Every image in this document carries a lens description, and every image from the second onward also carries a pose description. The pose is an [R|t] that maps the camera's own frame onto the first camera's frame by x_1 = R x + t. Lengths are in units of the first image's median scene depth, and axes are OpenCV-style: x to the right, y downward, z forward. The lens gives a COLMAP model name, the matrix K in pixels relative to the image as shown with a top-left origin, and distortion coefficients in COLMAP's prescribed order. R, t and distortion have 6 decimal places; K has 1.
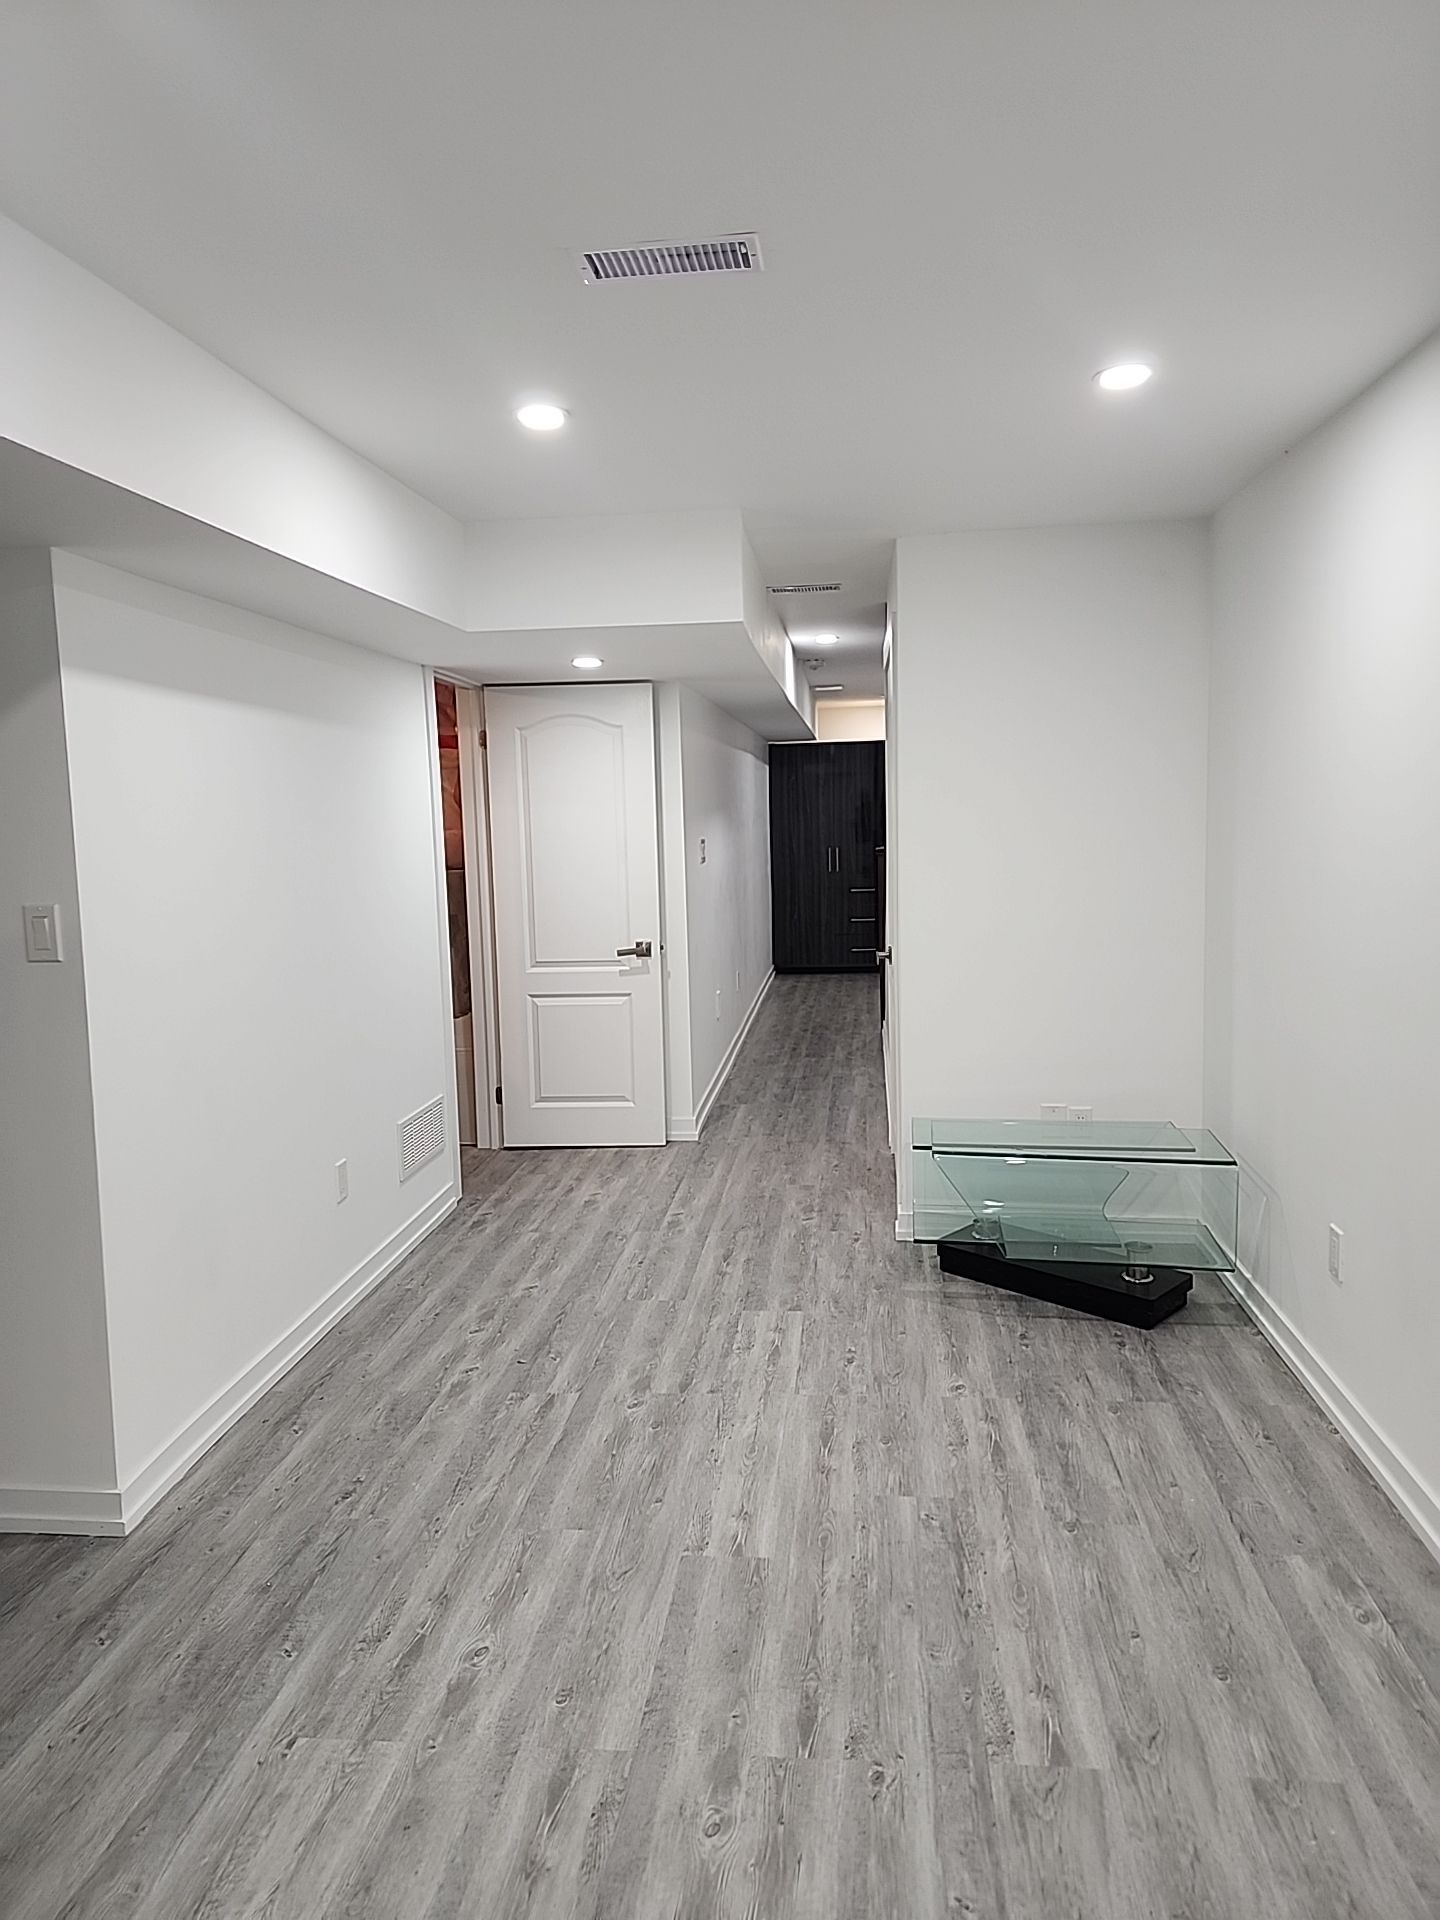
lens RADIAL K [[1320.1, 0, 741.4], [0, 1320.1, 943.0], [0, 0, 1]] dist [0.059068, -0.059522]
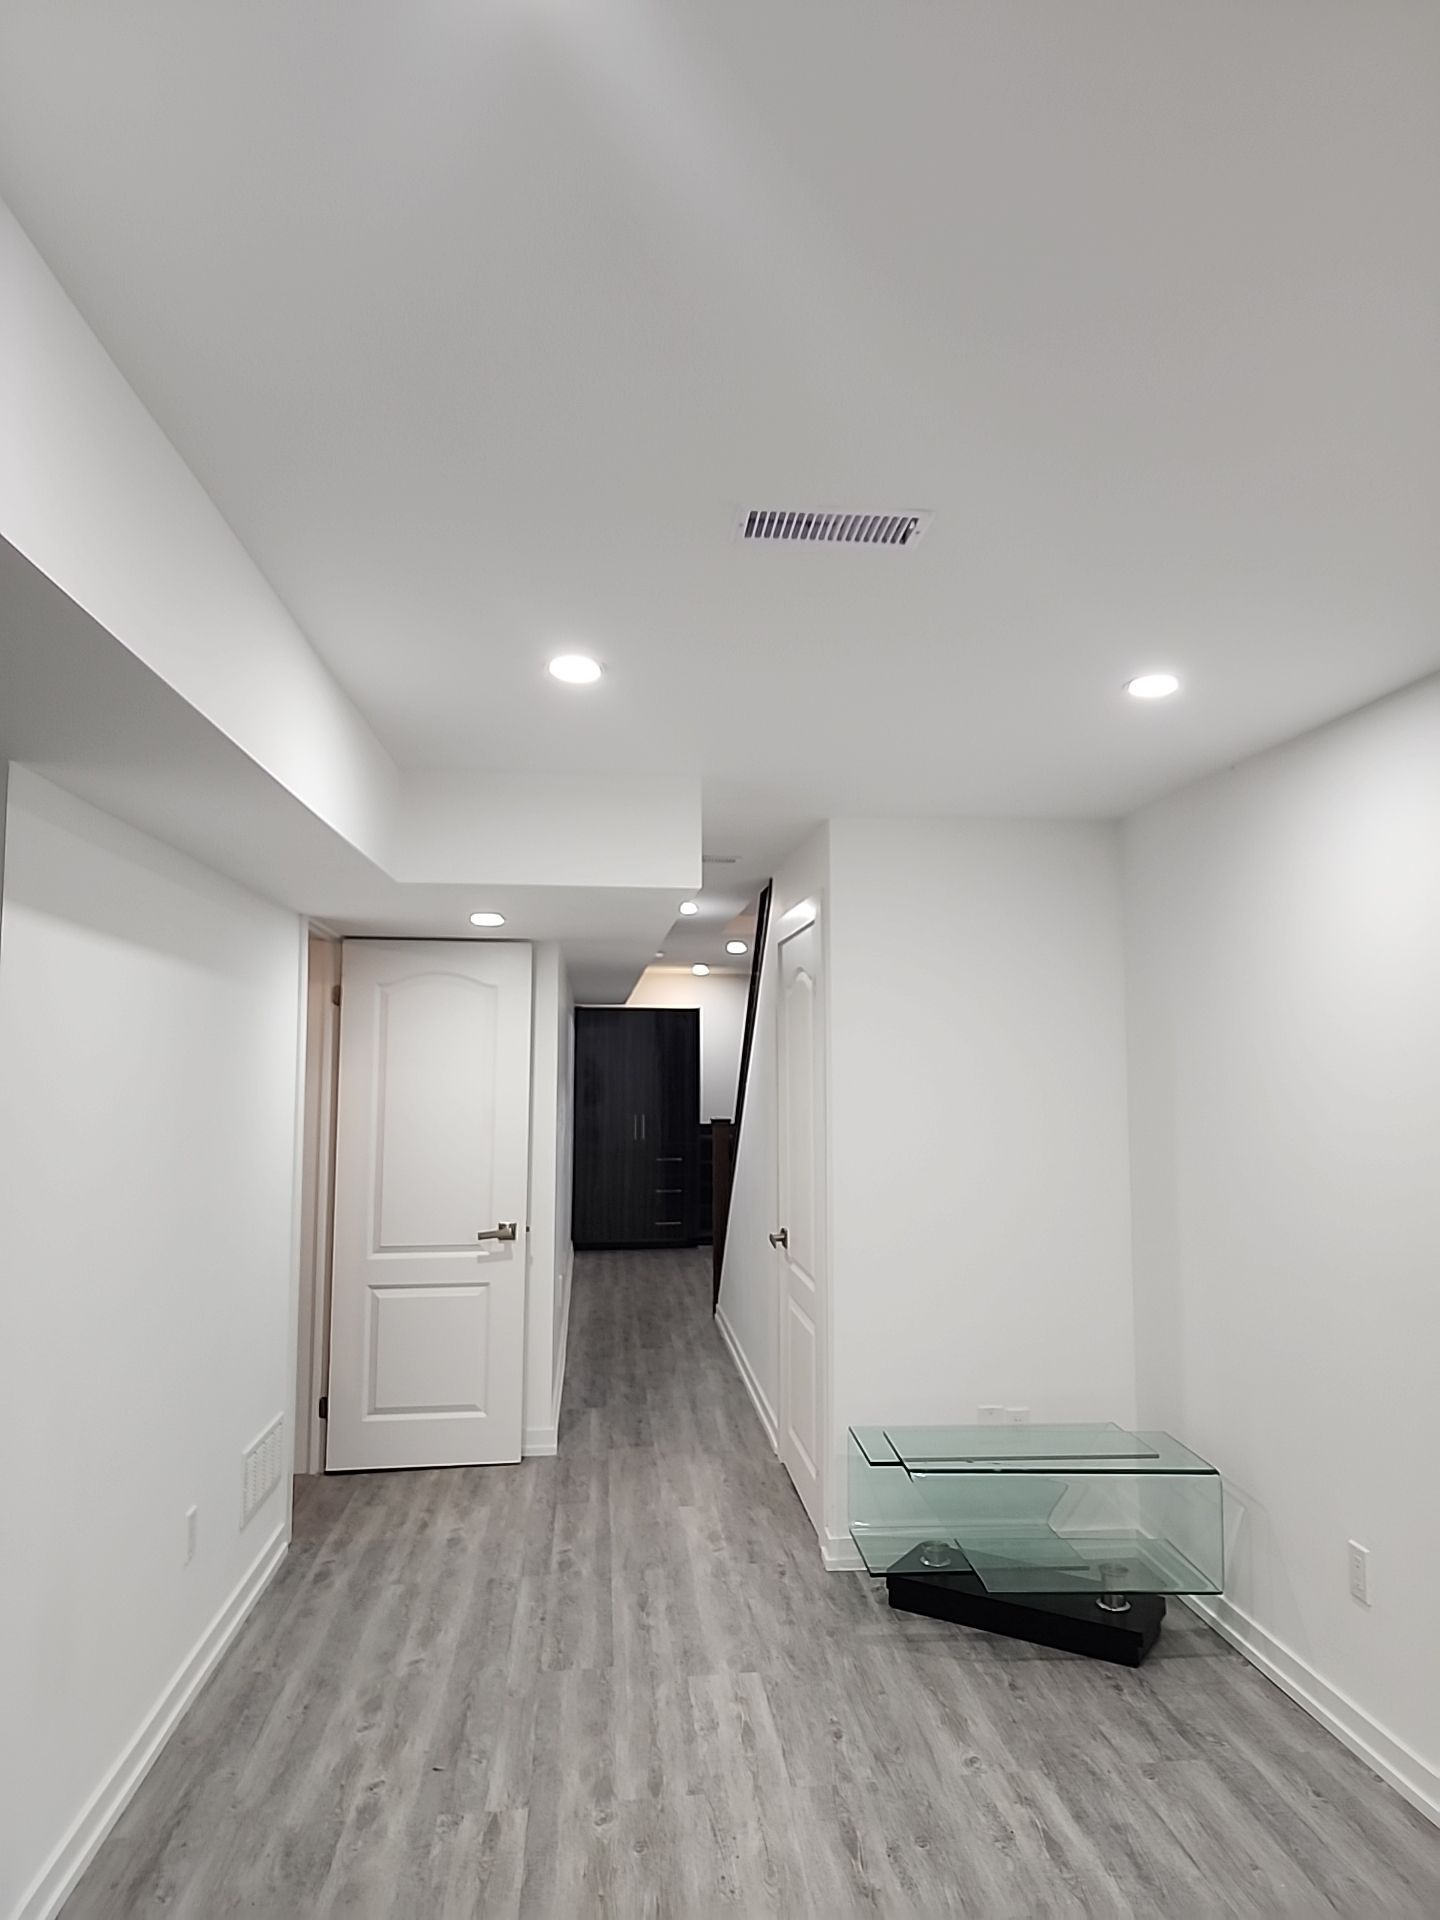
lens RADIAL K [[1320.1, 0, 731.5], [0, 1320.1, 949.4], [0, 0, 1]] dist [0.059068, -0.059522]
pose [[0.974014, 0.047046, 0.221548, -0.197268], [-0.003888, 0.981517, -0.191333, -0.017585], [-0.226455, 0.185500, 0.956195, 0.093532]]
